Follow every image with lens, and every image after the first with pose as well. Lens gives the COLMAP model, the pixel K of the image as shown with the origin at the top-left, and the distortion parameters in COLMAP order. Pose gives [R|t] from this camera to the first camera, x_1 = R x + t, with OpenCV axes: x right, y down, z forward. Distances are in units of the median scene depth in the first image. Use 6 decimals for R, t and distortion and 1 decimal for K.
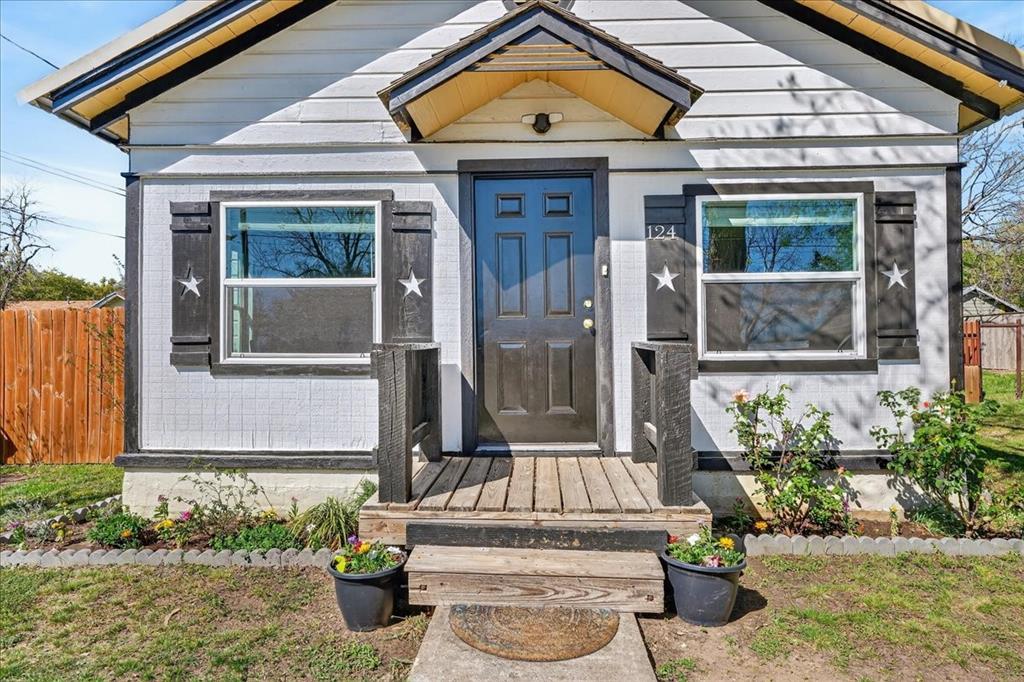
lens RADIAL K [[583.5, 0, 512.0], [0, 583.5, 341.0], [0, 0, 1]] dist [-0.003194, -0.000319]
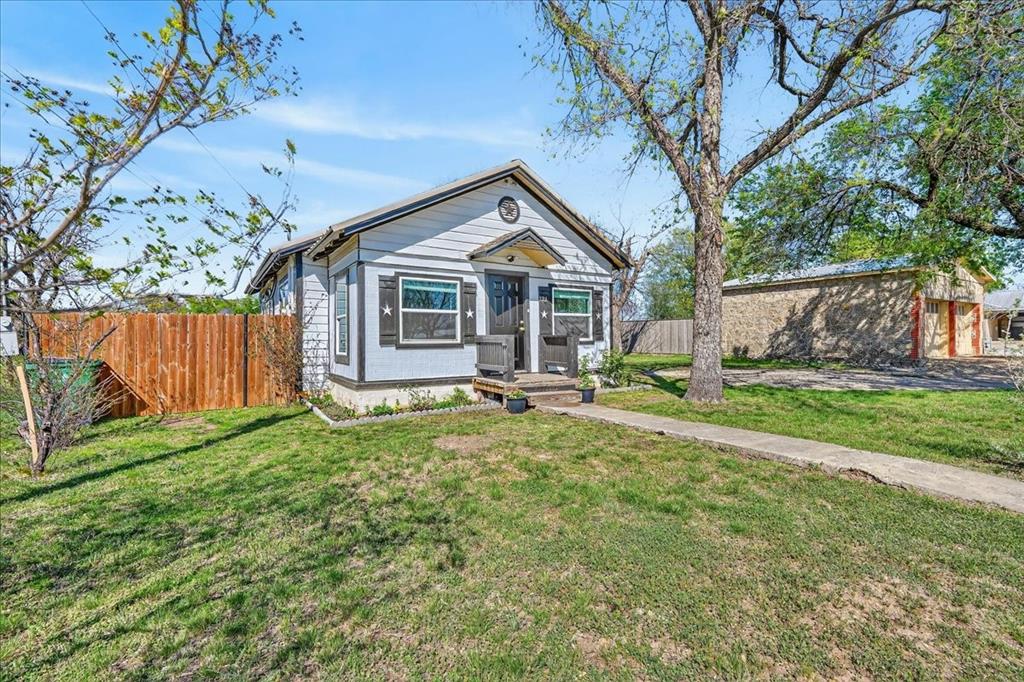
lens RADIAL K [[446.3, 0, 512.0], [0, 446.3, 341.0], [0, 0, 1]] dist [-0.000509, 0.000044]
pose [[0.818777, -0.003266, 0.574103, -1.187262], [-0.000459, 0.999980, 0.006344, 0.016425], [-0.574112, -0.005458, 0.818759, -0.785270]]
